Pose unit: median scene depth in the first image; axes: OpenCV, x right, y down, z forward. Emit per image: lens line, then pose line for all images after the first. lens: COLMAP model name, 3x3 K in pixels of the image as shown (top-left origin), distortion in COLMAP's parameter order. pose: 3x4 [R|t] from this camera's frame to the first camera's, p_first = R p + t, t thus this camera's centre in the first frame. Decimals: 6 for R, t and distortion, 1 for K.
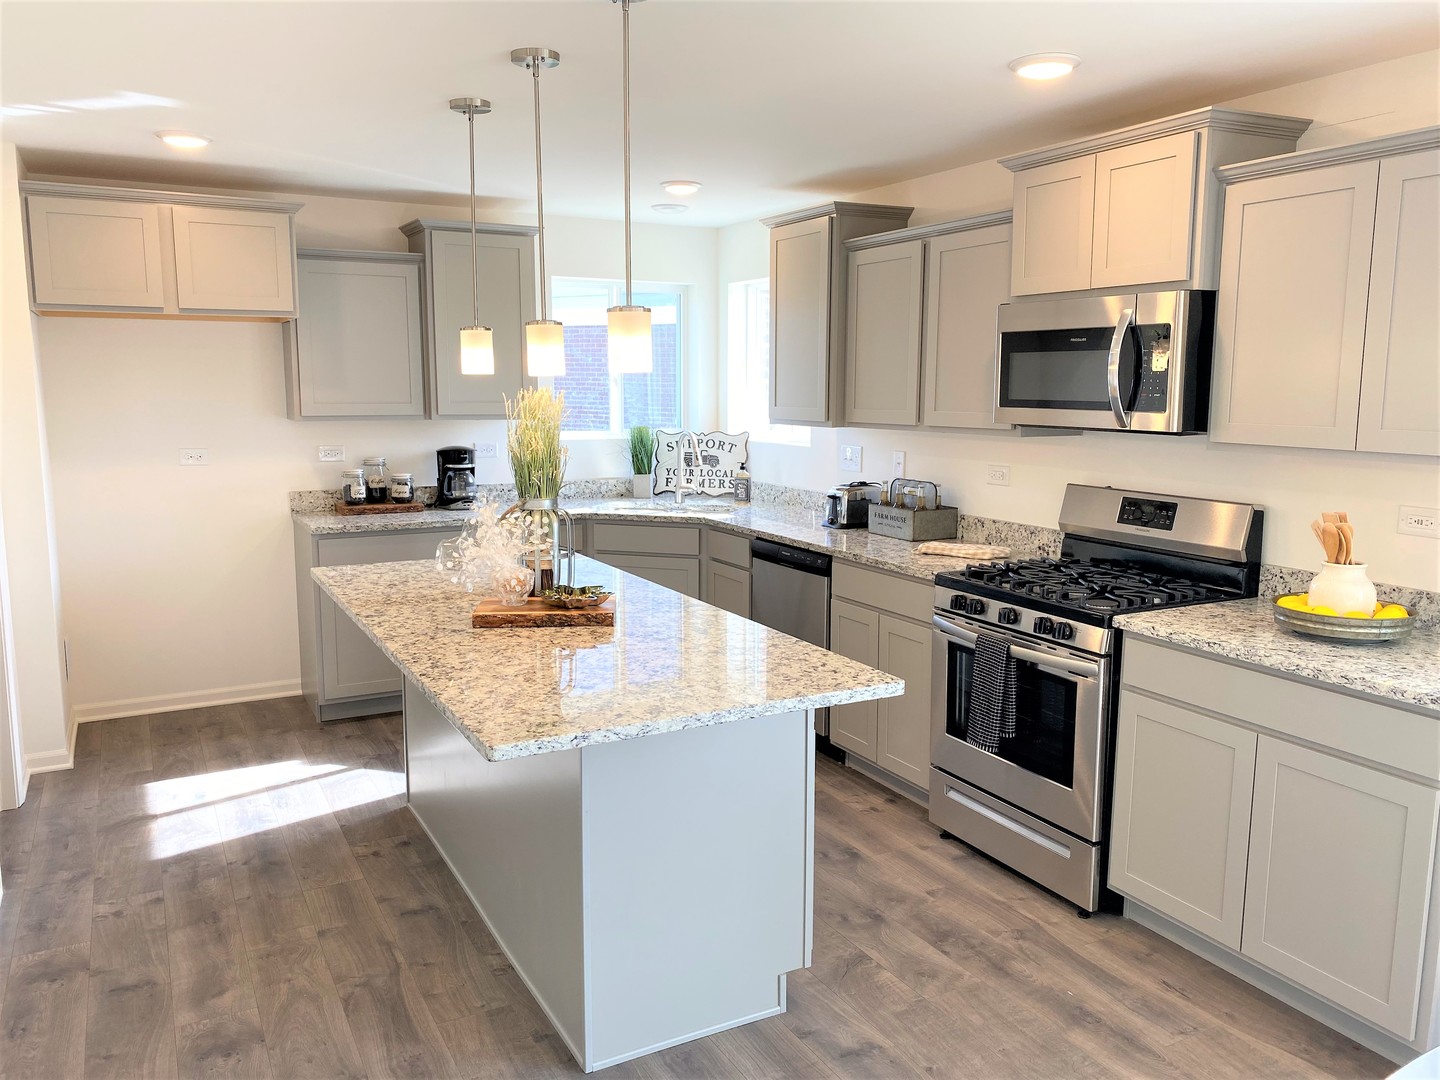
lens RADIAL K [[1111.0, 0, 716.0], [0, 1111.0, 536.0], [0, 0, 1]] dist [0.039588, -0.003054]
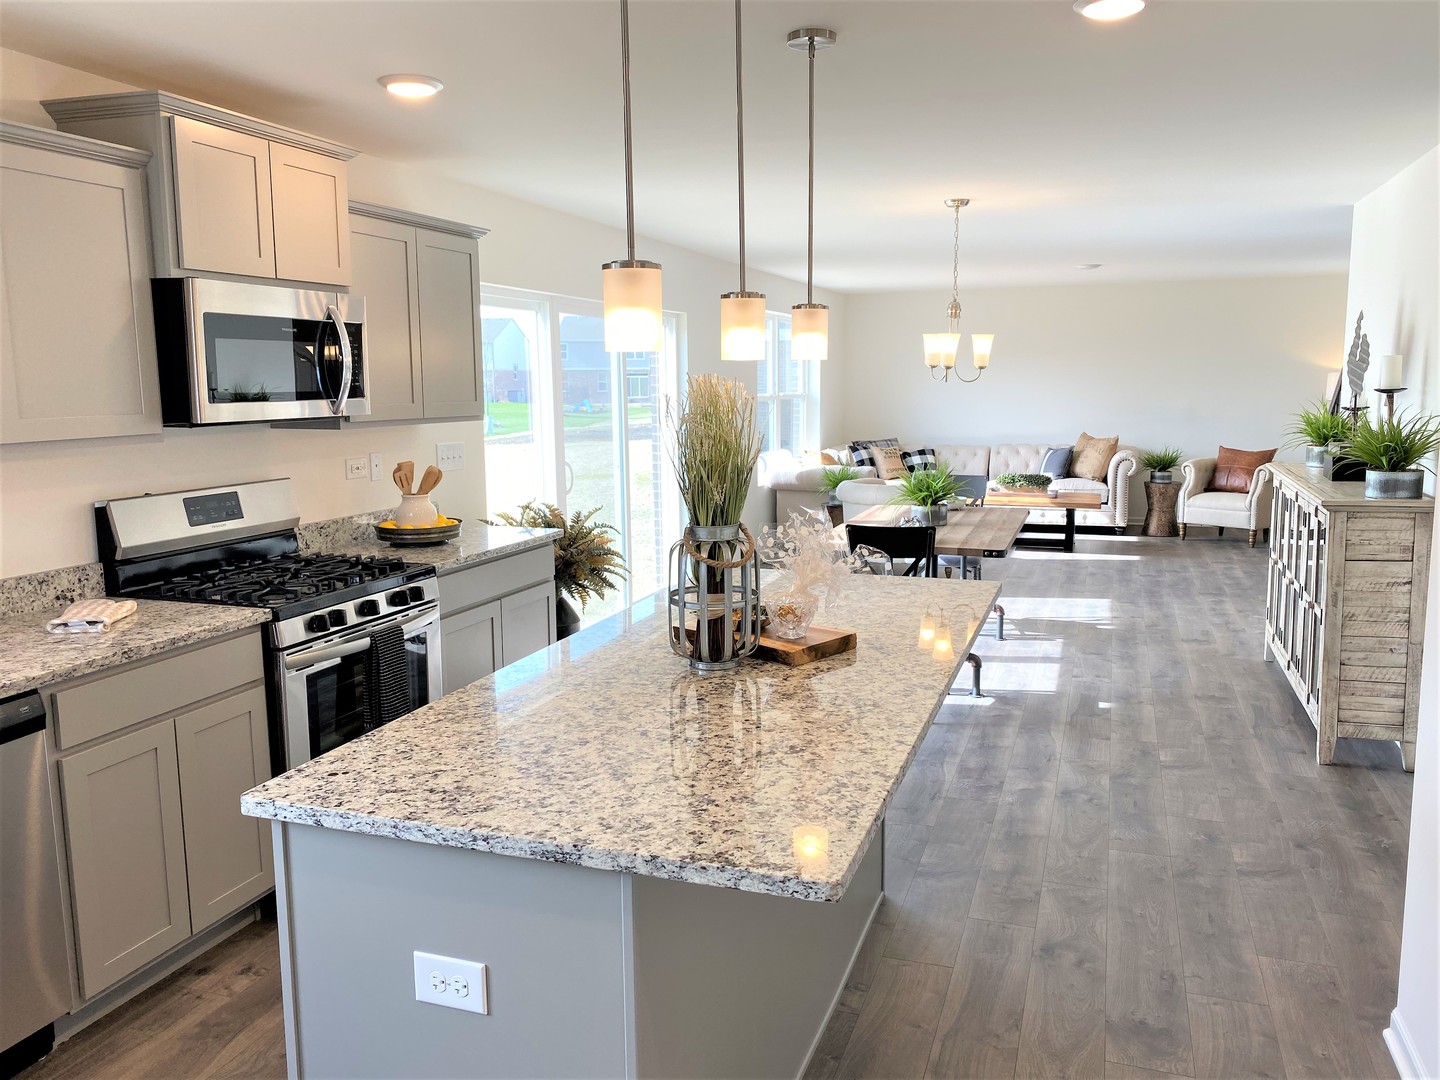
lens RADIAL K [[1111.0, 0, 717.2], [0, 1111.0, 539.0], [0, 0, 1]] dist [0.039588, -0.003054]
pose [[-0.674268, -0.103059, 0.731260, -0.631067], [0.111975, 0.964498, 0.239178, -0.180369], [-0.729948, 0.243153, -0.638790, 1.318878]]
